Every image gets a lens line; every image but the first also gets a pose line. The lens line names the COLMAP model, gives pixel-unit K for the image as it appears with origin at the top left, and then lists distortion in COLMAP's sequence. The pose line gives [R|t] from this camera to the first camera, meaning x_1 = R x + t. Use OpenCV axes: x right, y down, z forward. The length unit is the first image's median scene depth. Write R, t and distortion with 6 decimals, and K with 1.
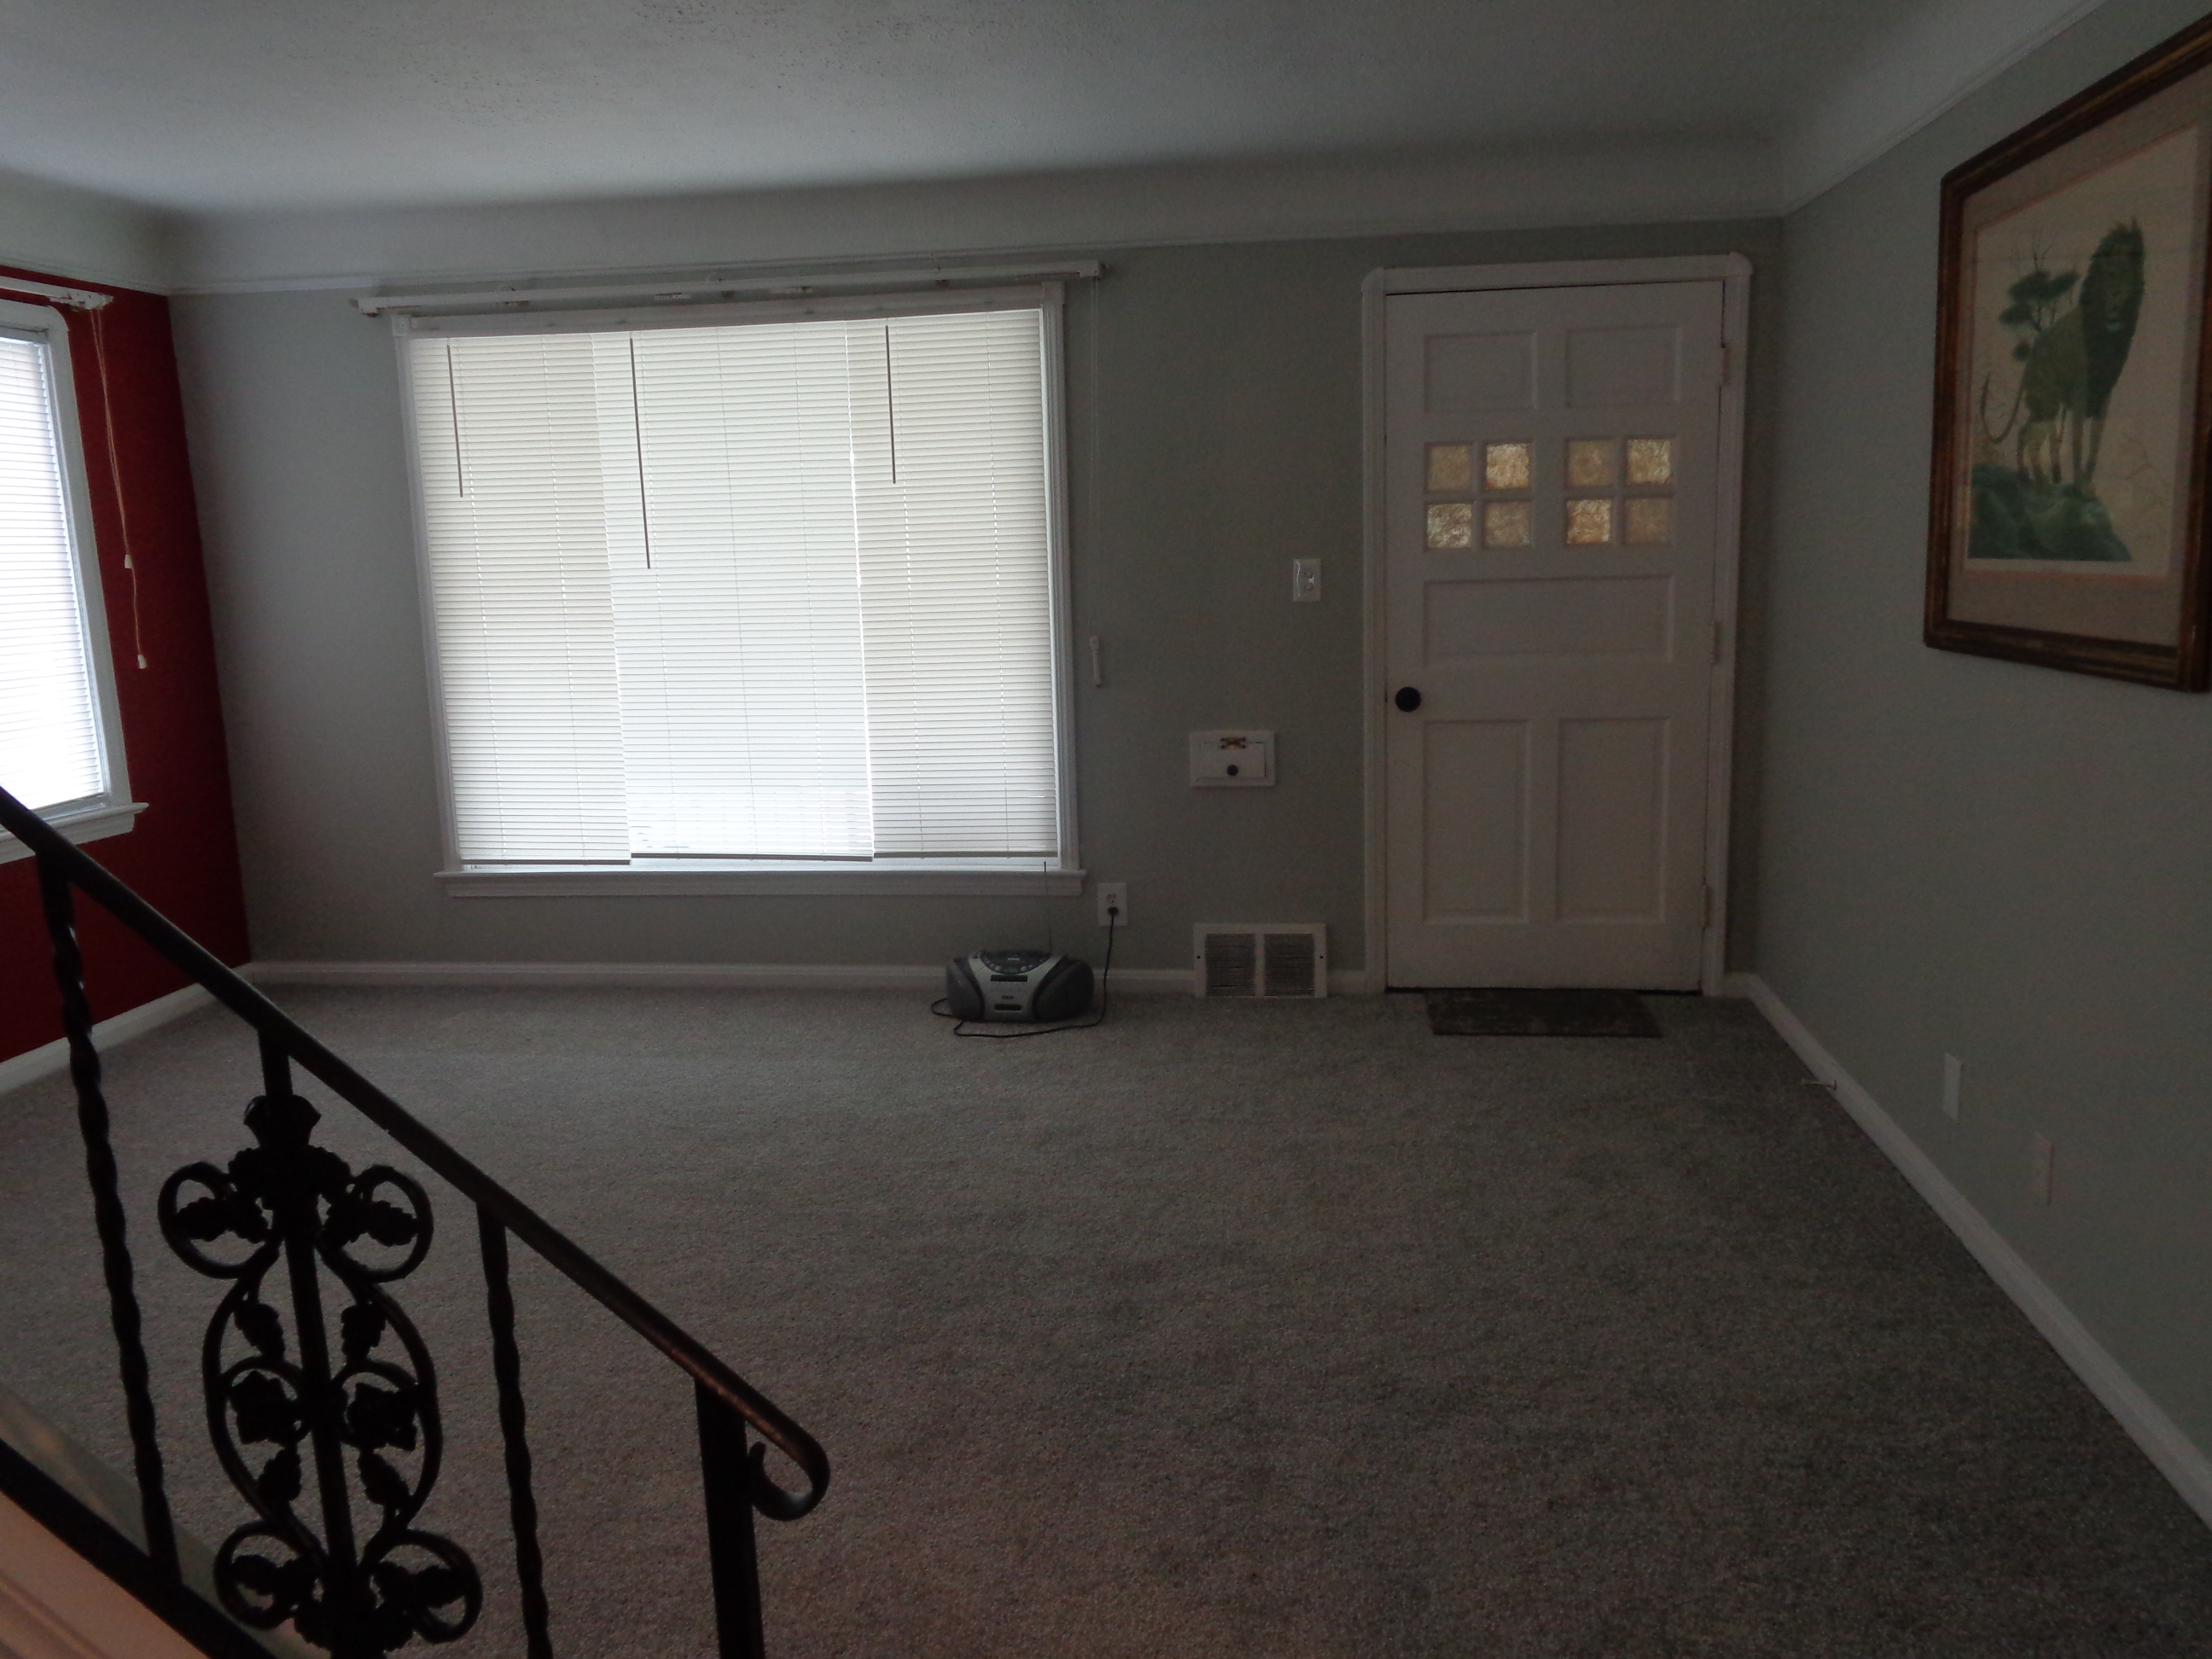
lens RADIAL K [[1669.7, 0, 1111.6], [0, 1669.7, 821.6], [0, 0, 1]] dist [0.000053, 0.009395]
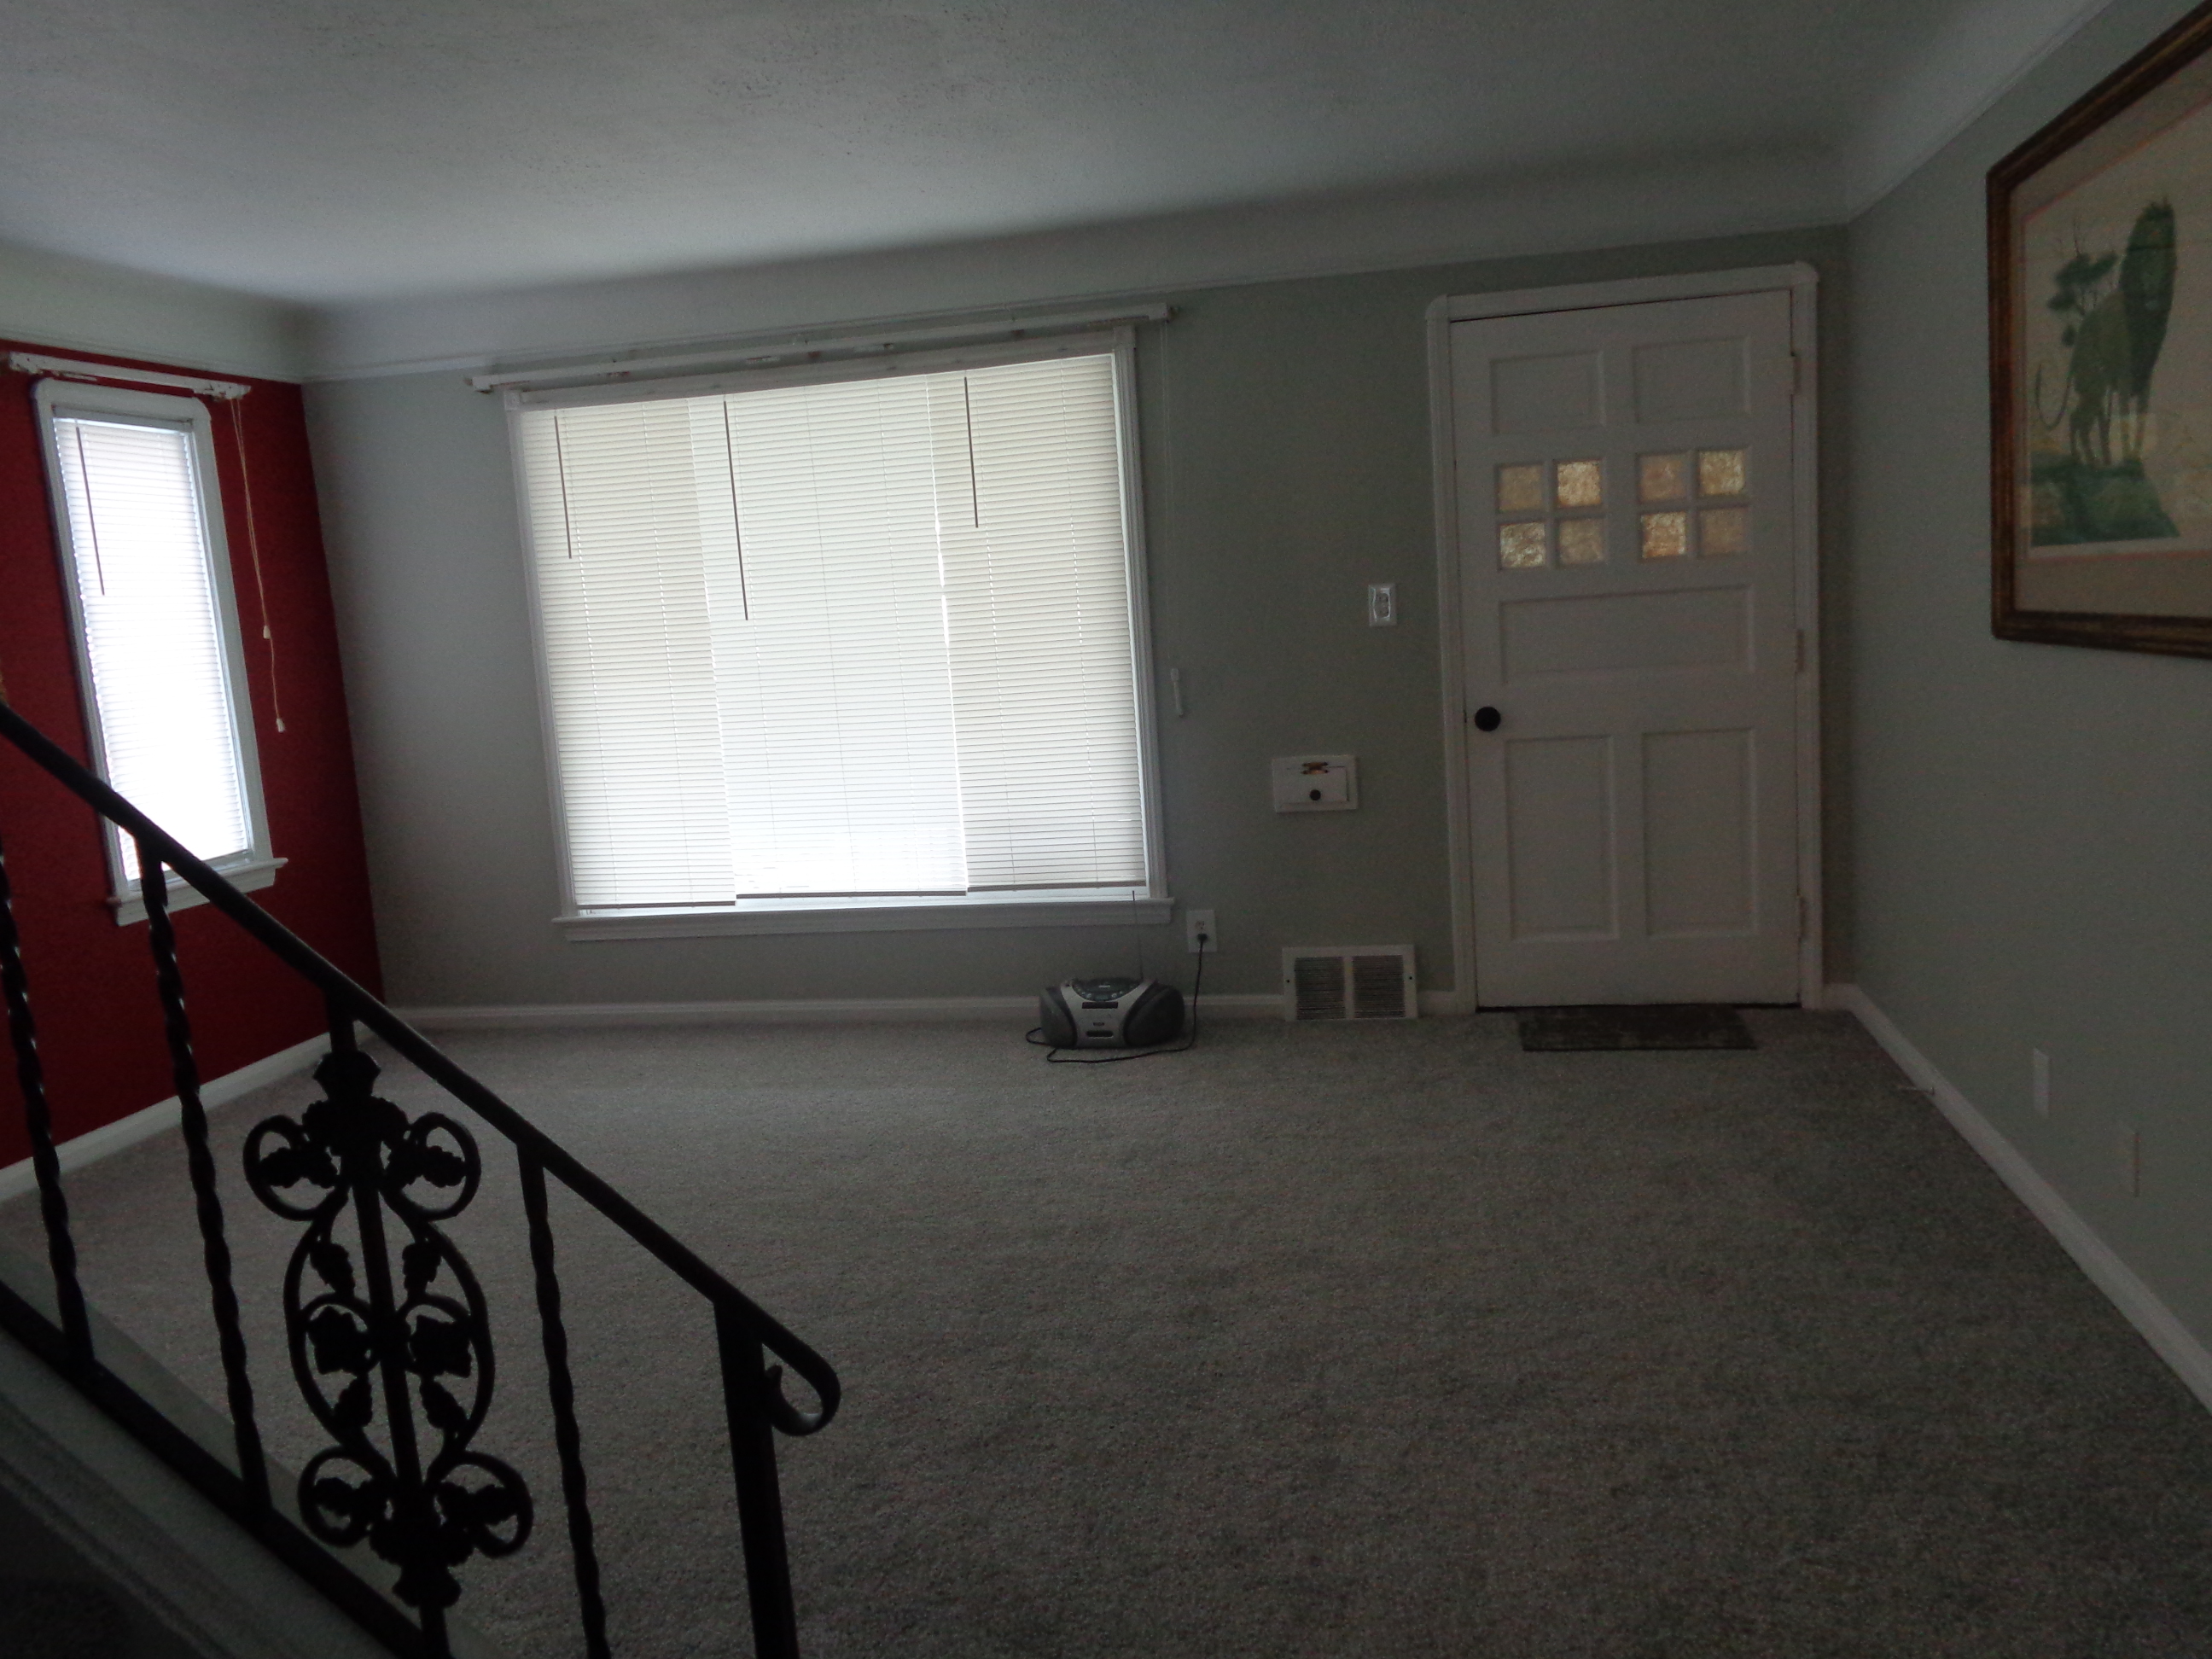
lens RADIAL K [[1669.7, 0, 1110.8], [0, 1669.7, 819.5], [0, 0, 1]] dist [0.000053, 0.009395]
pose [[0.996804, -0.030334, -0.073908, 0.024294], [0.027913, 0.999047, -0.033566, 0.015391], [0.074855, 0.031395, 0.996700, -0.018512]]
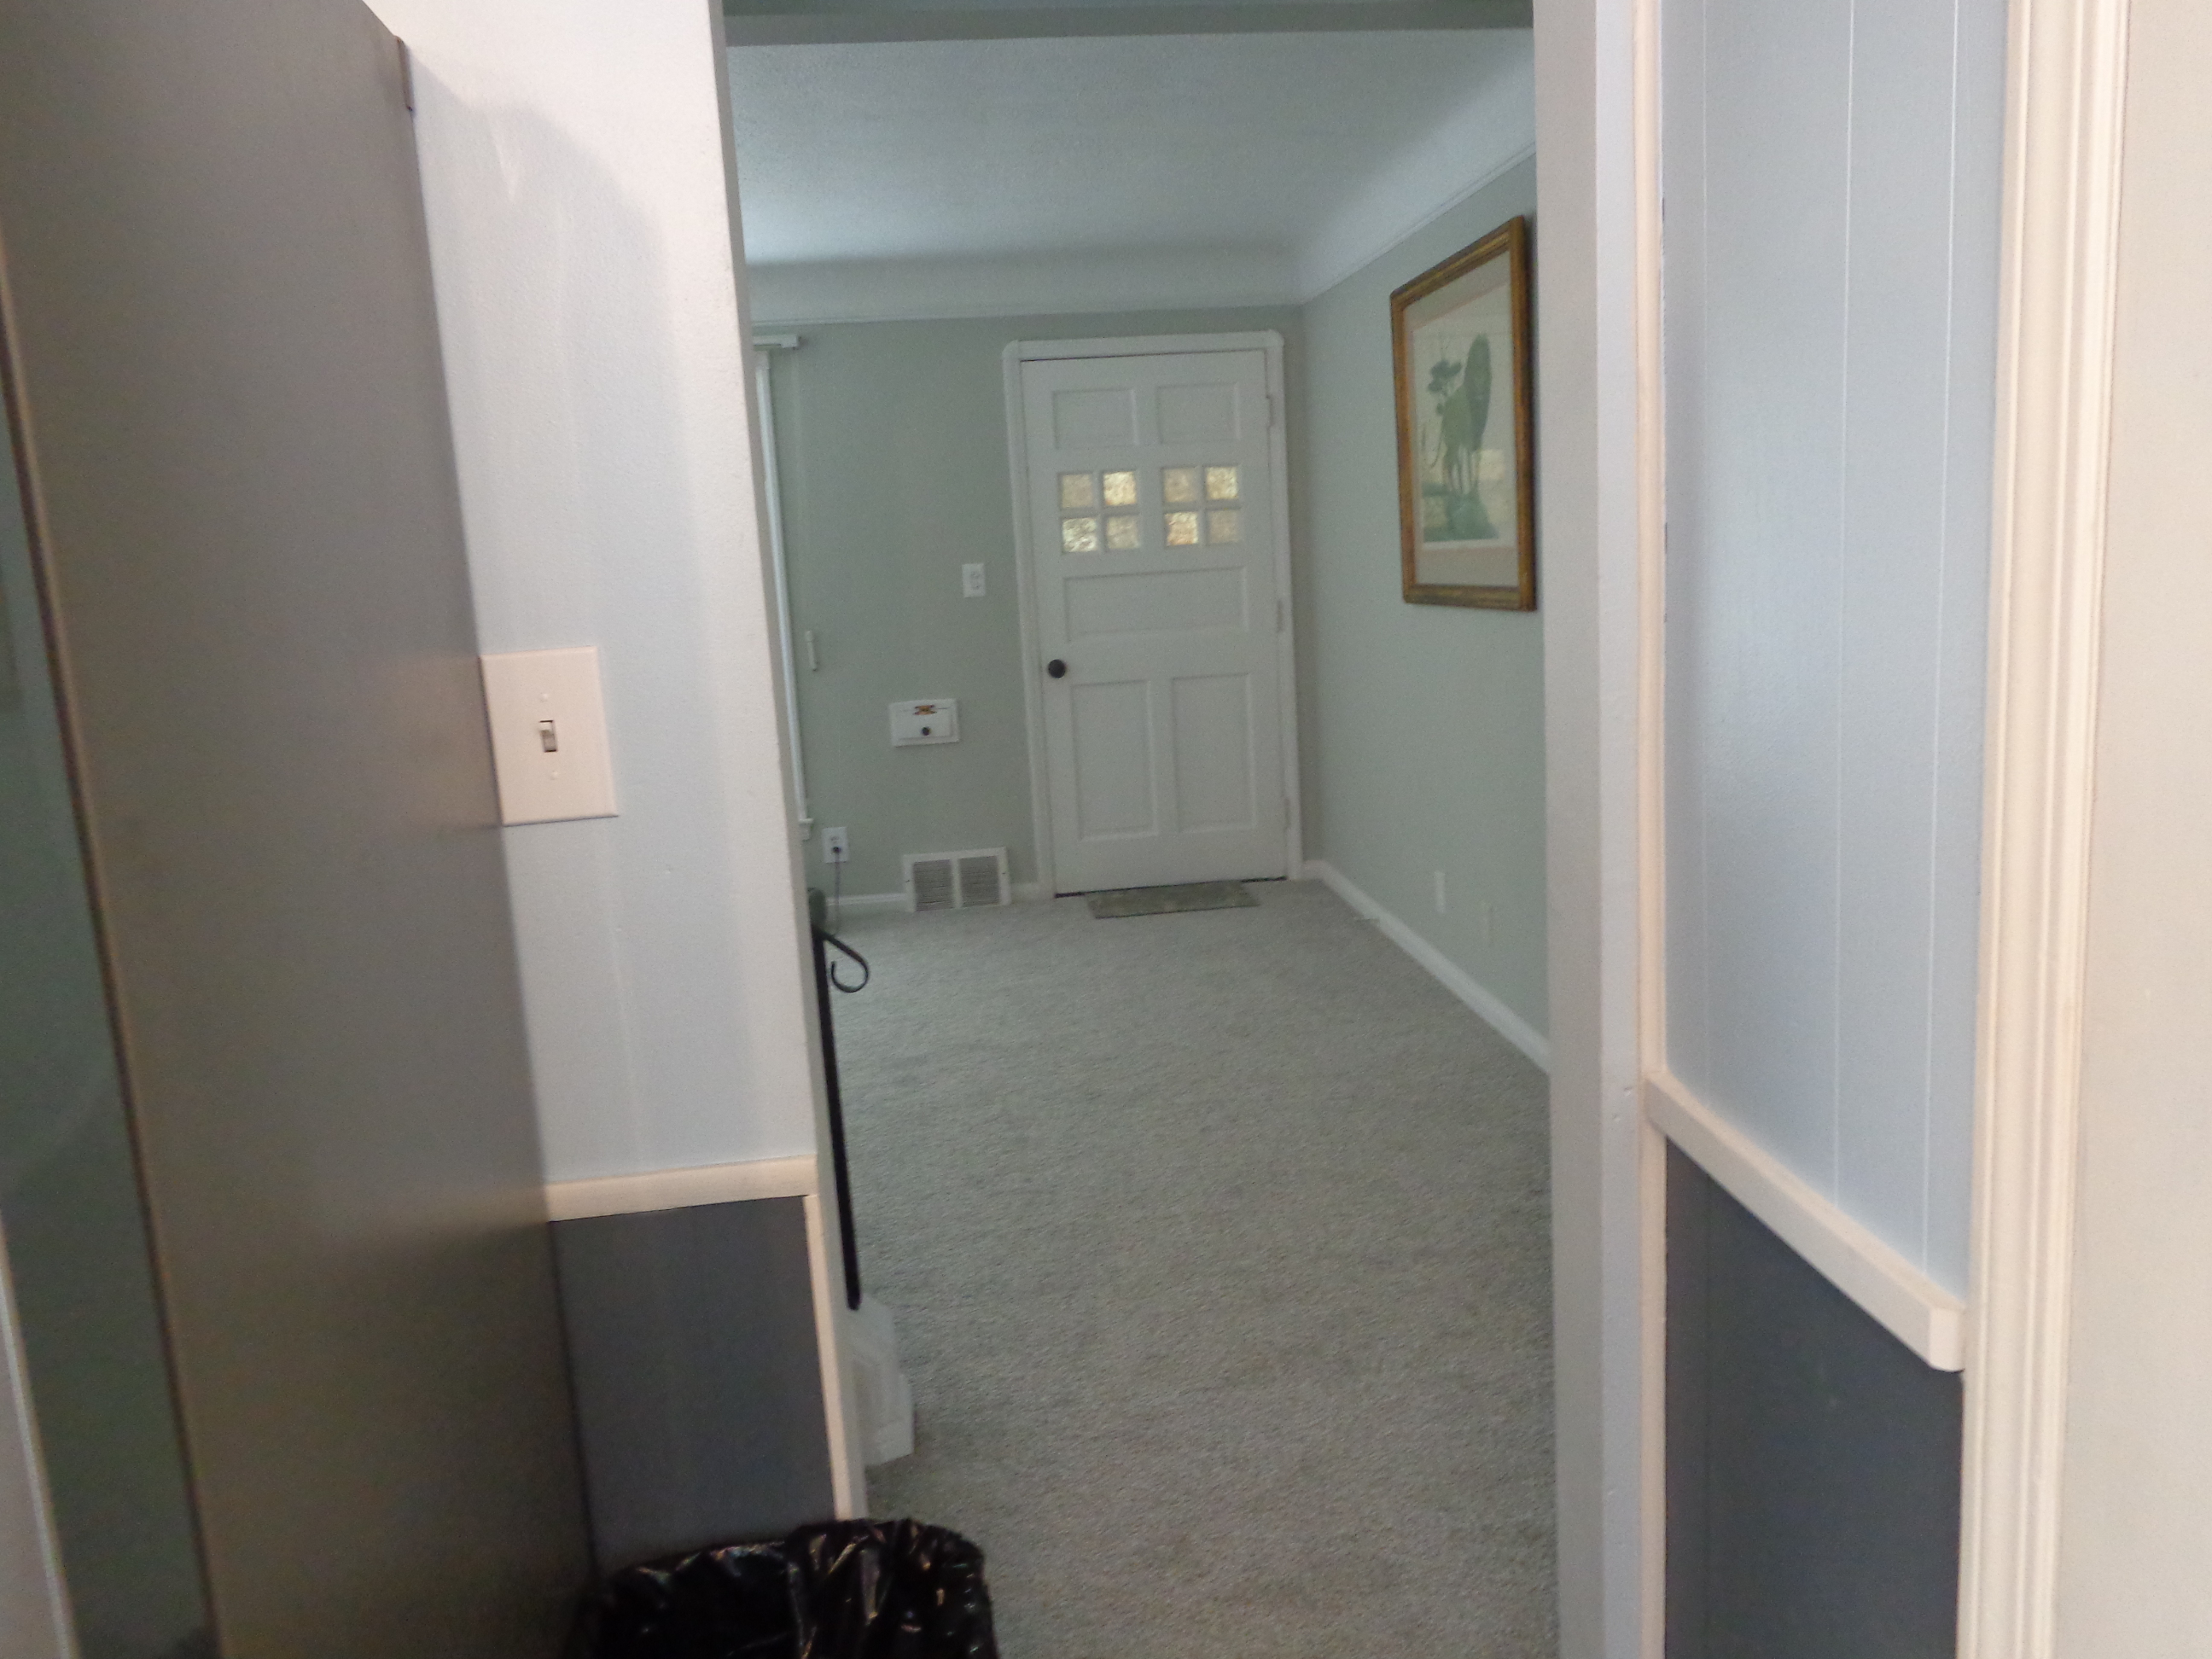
lens RADIAL K [[1669.7, 0, 1109.1], [0, 1669.7, 817.6], [0, 0, 1]] dist [0.000053, 0.009395]
pose [[0.972758, -0.065402, 0.222405, -0.083042], [0.069234, 0.997556, -0.009467, 0.059519], [-0.221243, 0.024607, 0.974908, -0.283910]]
